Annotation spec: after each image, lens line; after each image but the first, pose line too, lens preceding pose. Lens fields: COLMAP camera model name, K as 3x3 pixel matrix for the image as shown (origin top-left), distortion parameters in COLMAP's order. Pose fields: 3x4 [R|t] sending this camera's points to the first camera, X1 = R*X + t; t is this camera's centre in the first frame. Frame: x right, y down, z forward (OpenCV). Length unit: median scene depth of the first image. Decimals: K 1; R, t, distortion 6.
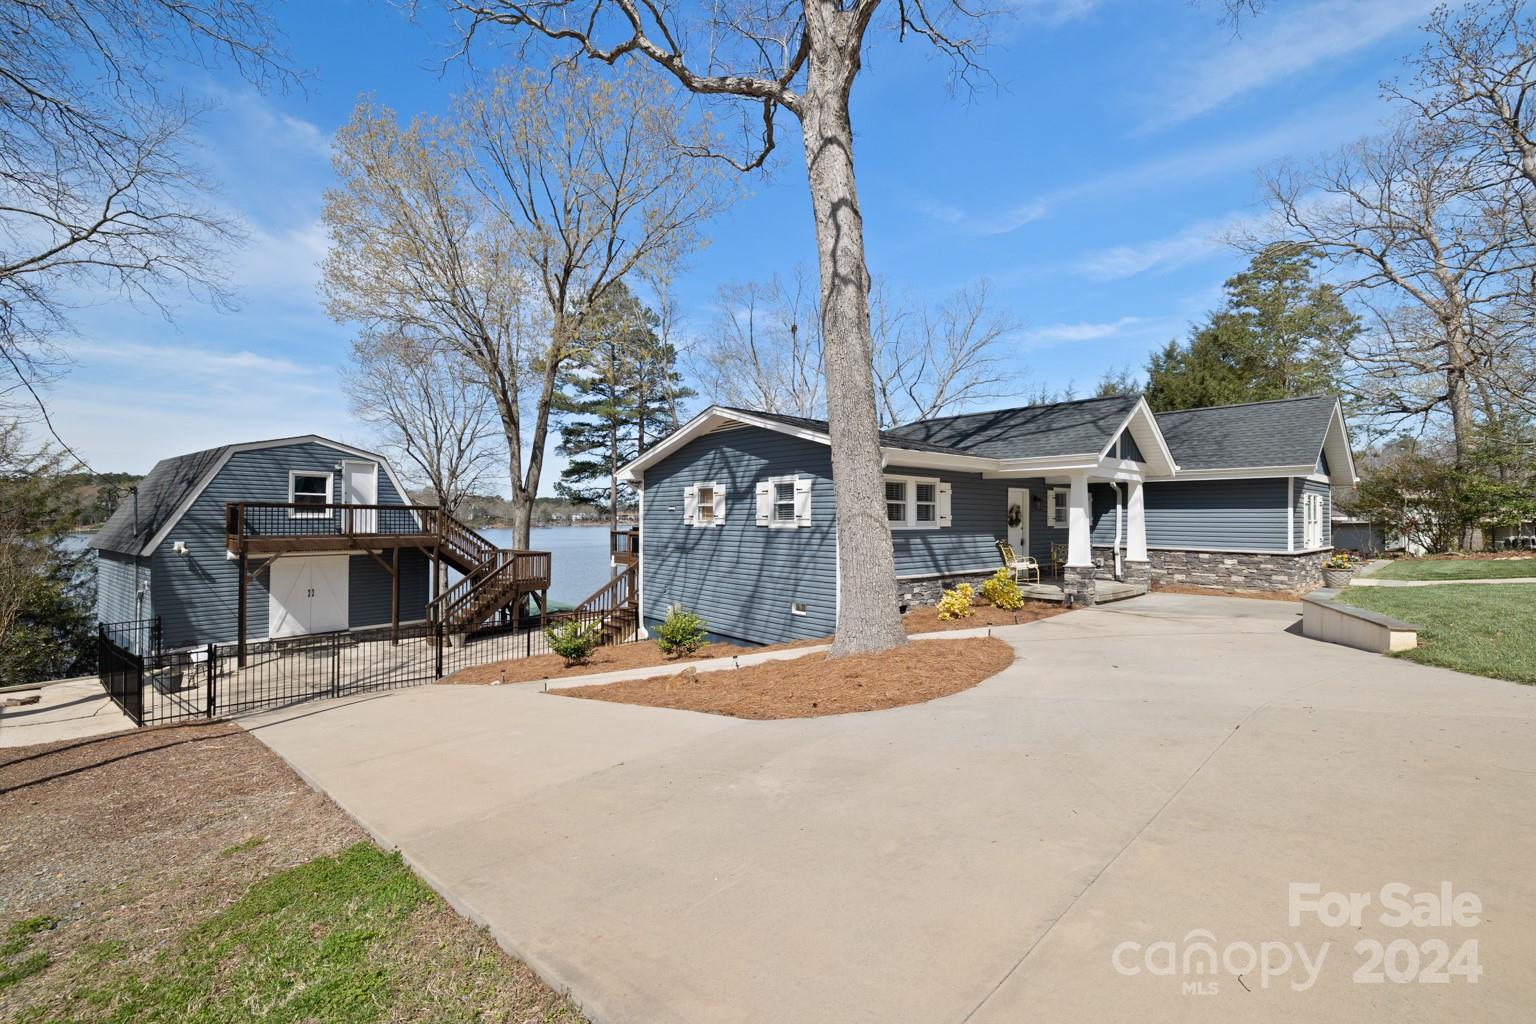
lens RADIAL K [[661.3, 0, 775.9], [0, 661.3, 516.2], [0, 0, 1]] dist [-0.000194, -0.000323]
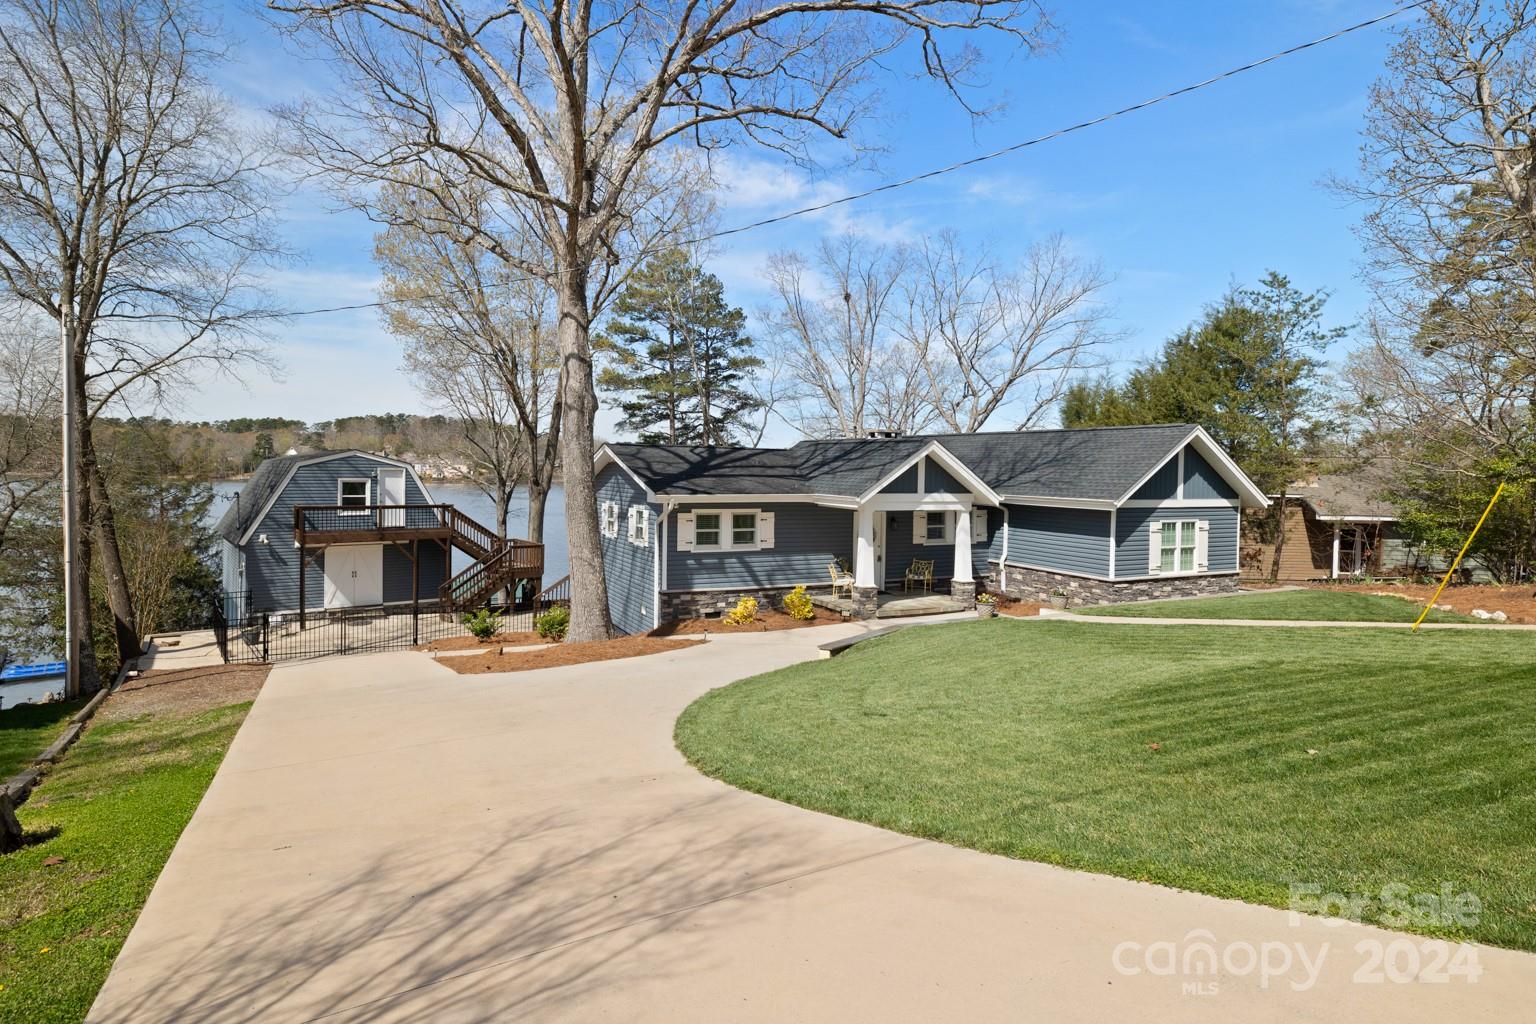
lens RADIAL K [[845.3, 0, 767.9], [0, 845.3, 492.0], [0, 0, 1]] dist [0.000571, -0.000316]
pose [[0.967541, 0.017117, -0.252134, 0.536682], [-0.010302, 0.999546, 0.028325, -0.109116], [0.252504, -0.024808, 0.967278, -0.415455]]
